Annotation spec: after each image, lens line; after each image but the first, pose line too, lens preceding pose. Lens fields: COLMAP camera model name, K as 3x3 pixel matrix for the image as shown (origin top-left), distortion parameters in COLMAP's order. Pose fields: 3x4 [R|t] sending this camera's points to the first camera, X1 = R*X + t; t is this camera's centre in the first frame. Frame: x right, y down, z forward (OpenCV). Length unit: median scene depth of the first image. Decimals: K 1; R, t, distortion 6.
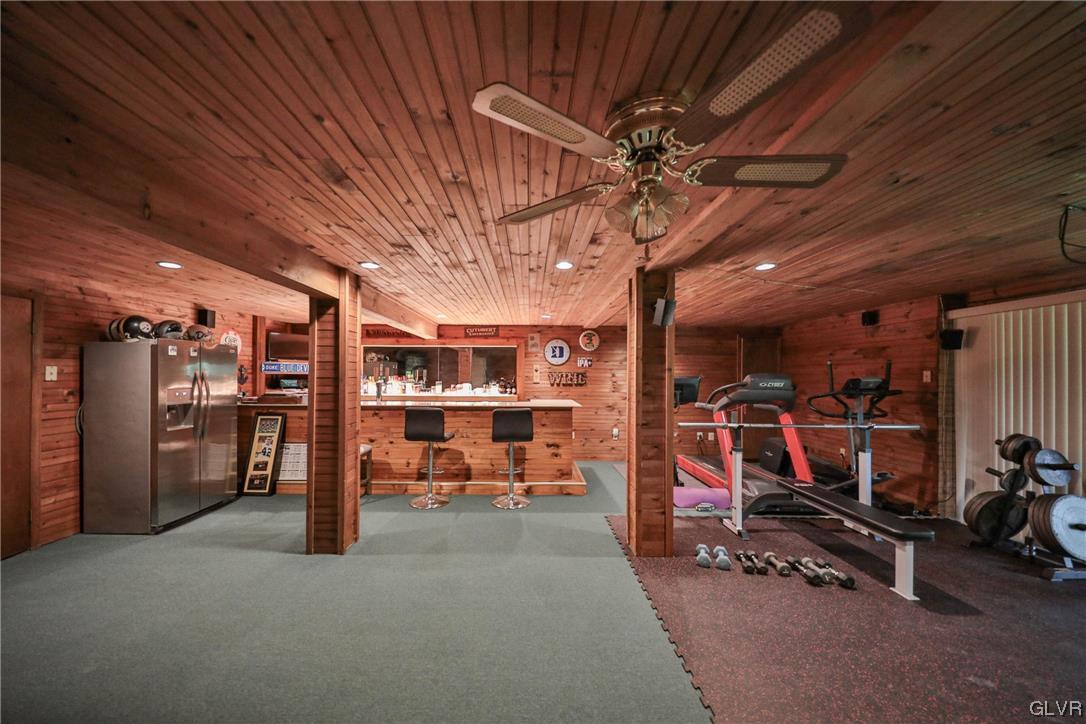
lens RADIAL K [[374.4, 0, 505.1], [0, 374.4, 376.2], [0, 0, 1]] dist [-0.006870, -0.000301]
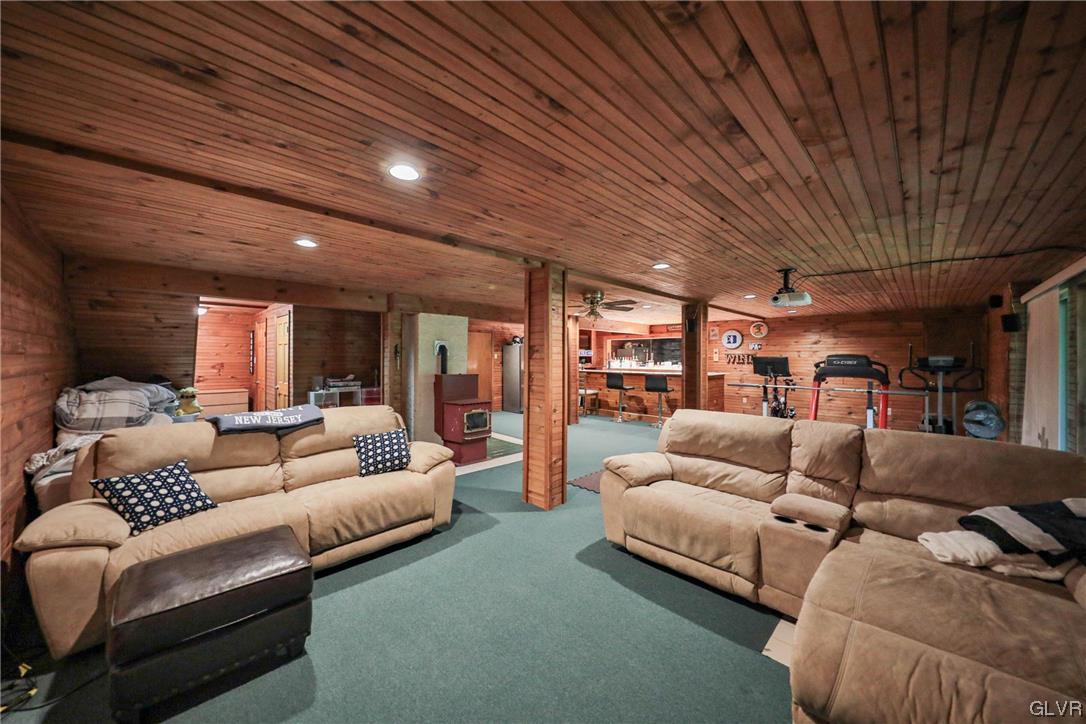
lens RADIAL K [[374.4, 0, 543.0], [0, 374.4, 359.6], [0, 0, 1]] dist [-0.006870, -0.000301]
pose [[0.739511, 0.000501, -0.673144, 0.749863], [0.000748, 0.999998, 0.001566, 0.010714], [0.673144, -0.001661, 0.739510, -0.672430]]
